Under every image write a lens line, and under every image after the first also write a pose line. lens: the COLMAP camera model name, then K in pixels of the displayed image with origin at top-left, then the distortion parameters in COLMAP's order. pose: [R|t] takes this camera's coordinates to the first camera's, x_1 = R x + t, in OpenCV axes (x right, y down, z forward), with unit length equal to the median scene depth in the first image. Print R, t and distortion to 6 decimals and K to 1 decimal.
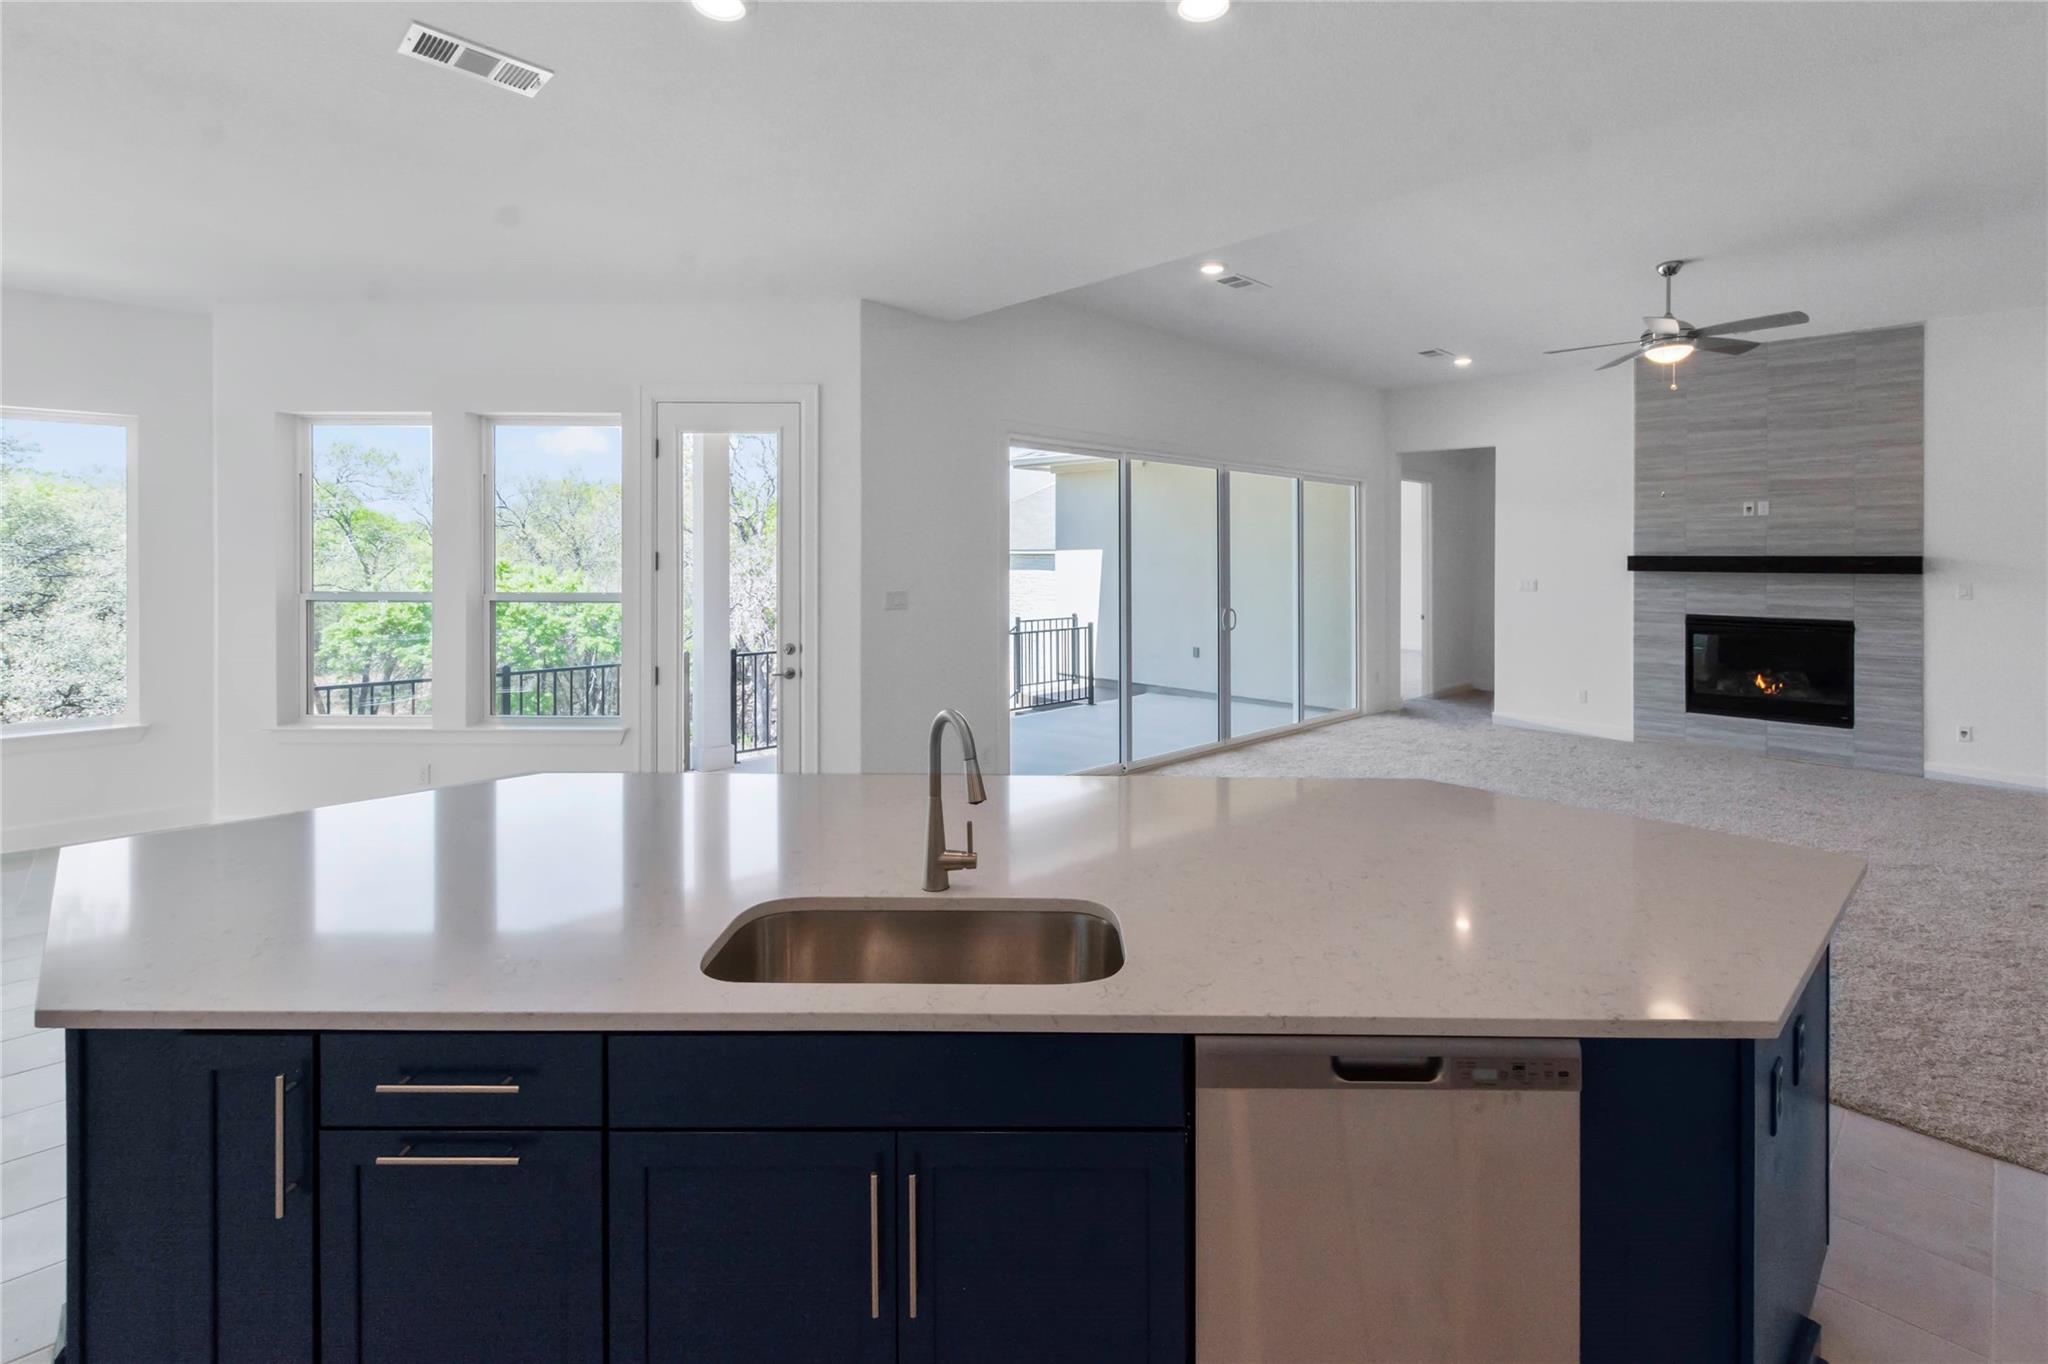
lens RADIAL K [[925.5, 0, 1033.0], [0, 925.5, 553.2], [0, 0, 1]] dist [0.003039, 0.000746]
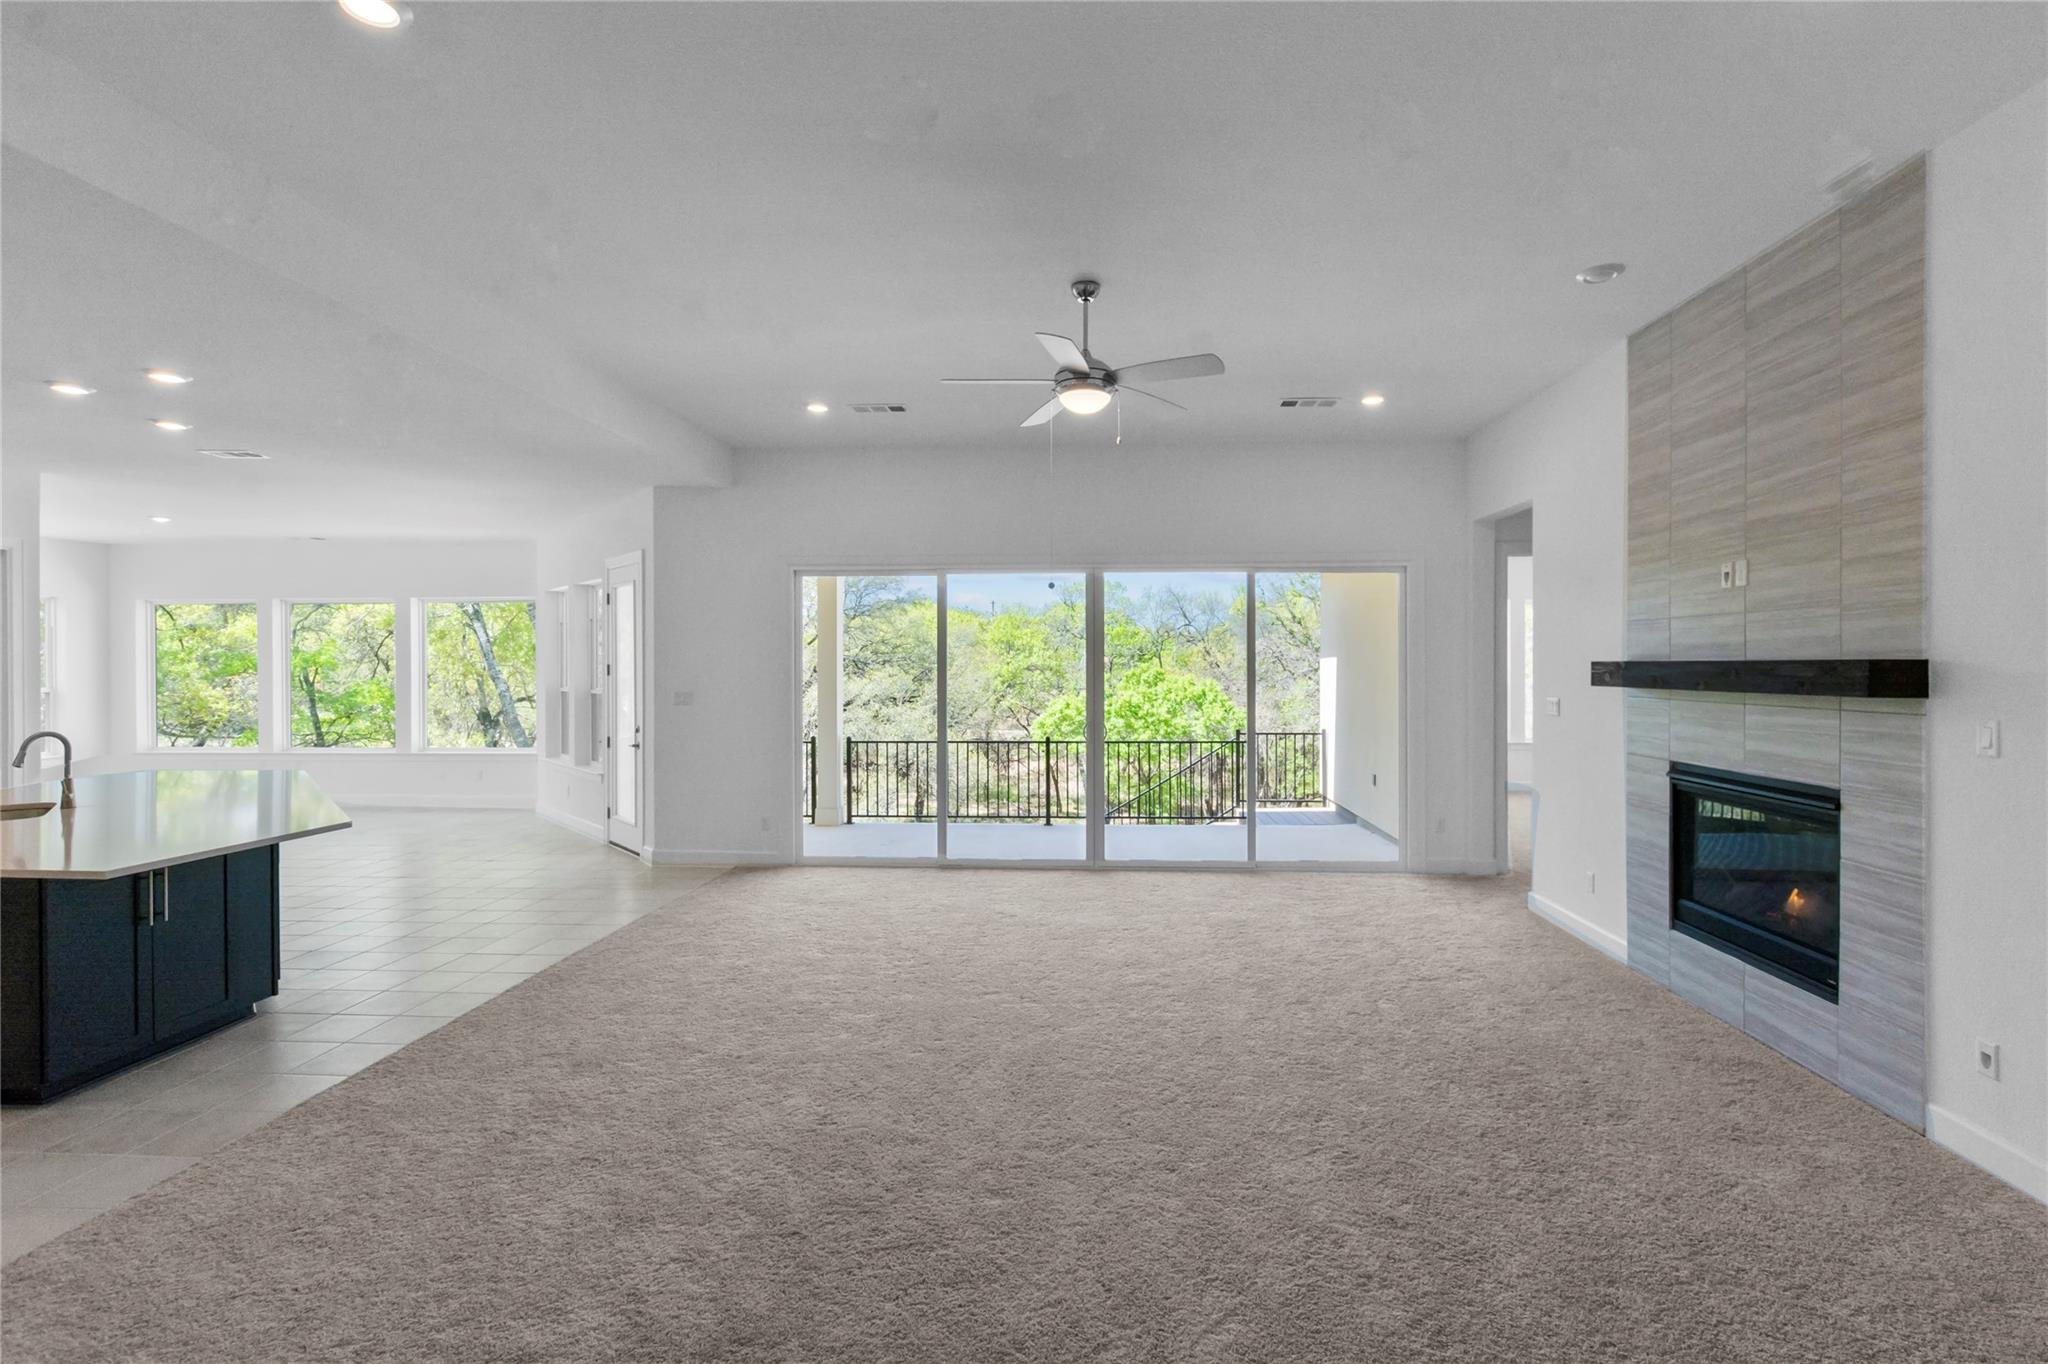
lens RADIAL K [[945.7, 0, 1041.3], [0, 945.7, 662.7], [0, 0, 1]] dist [-0.001537, 0.002335]
pose [[0.675237, -0.005446, -0.737581, 0.889333], [0.005925, 0.999981, -0.001959, 0.002655], [0.737577, -0.003047, 0.675256, 0.310874]]
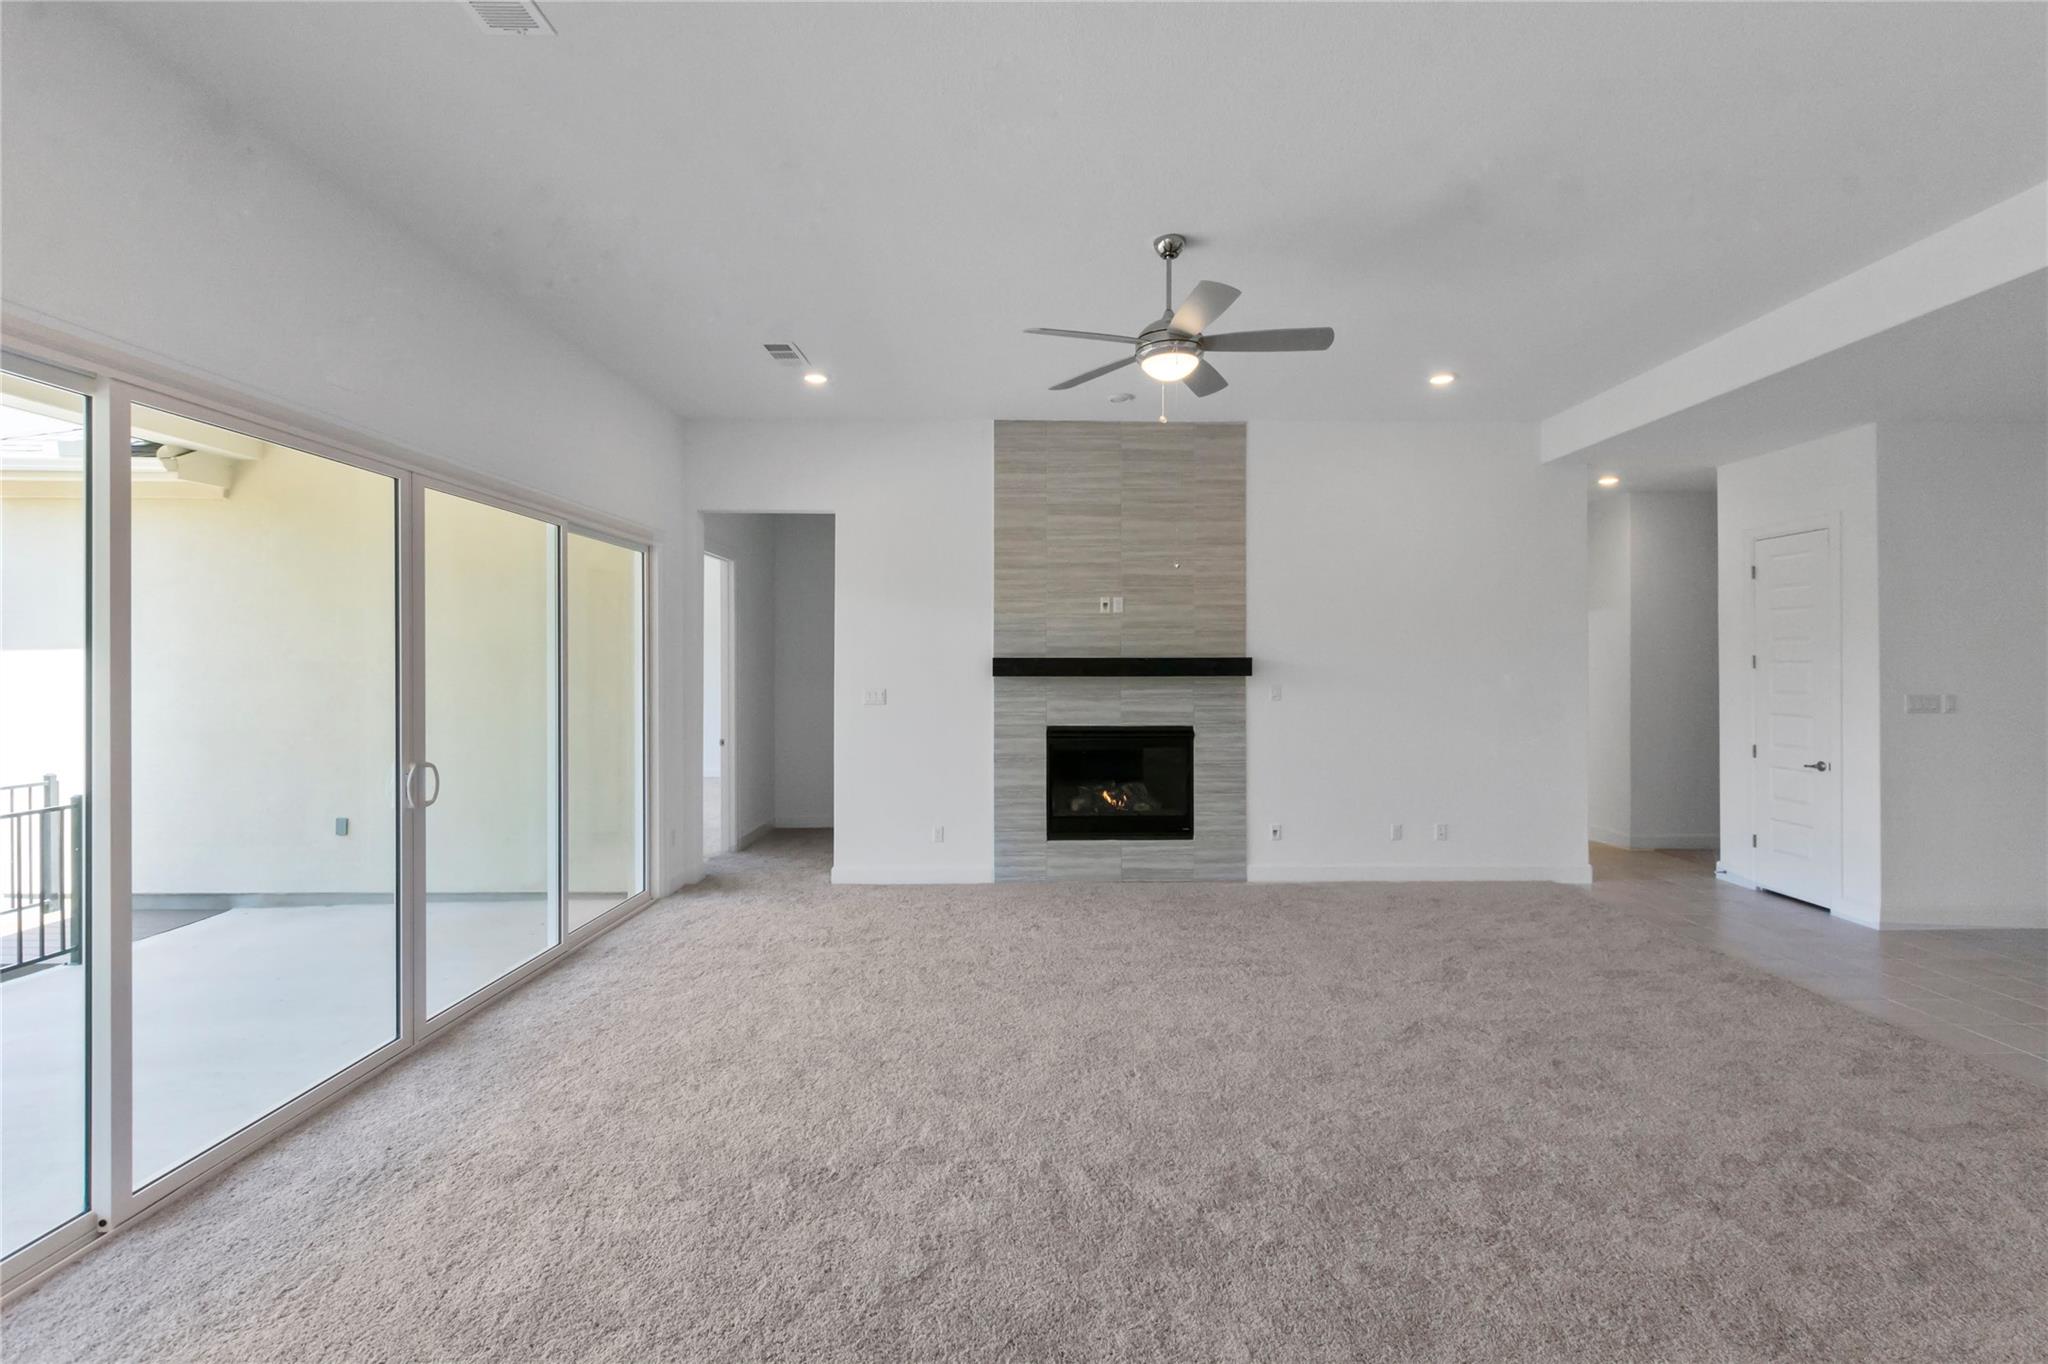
lens RADIAL K [[945.7, 0, 1052.6], [0, 945.7, 653.3], [0, 0, 1]] dist [-0.001537, 0.002335]
pose [[0.687189, 0.003393, 0.726470, 0.074027], [0.000157, 0.999988, -0.004820, 0.002859], [-0.726478, 0.003426, 0.687181, 0.401292]]
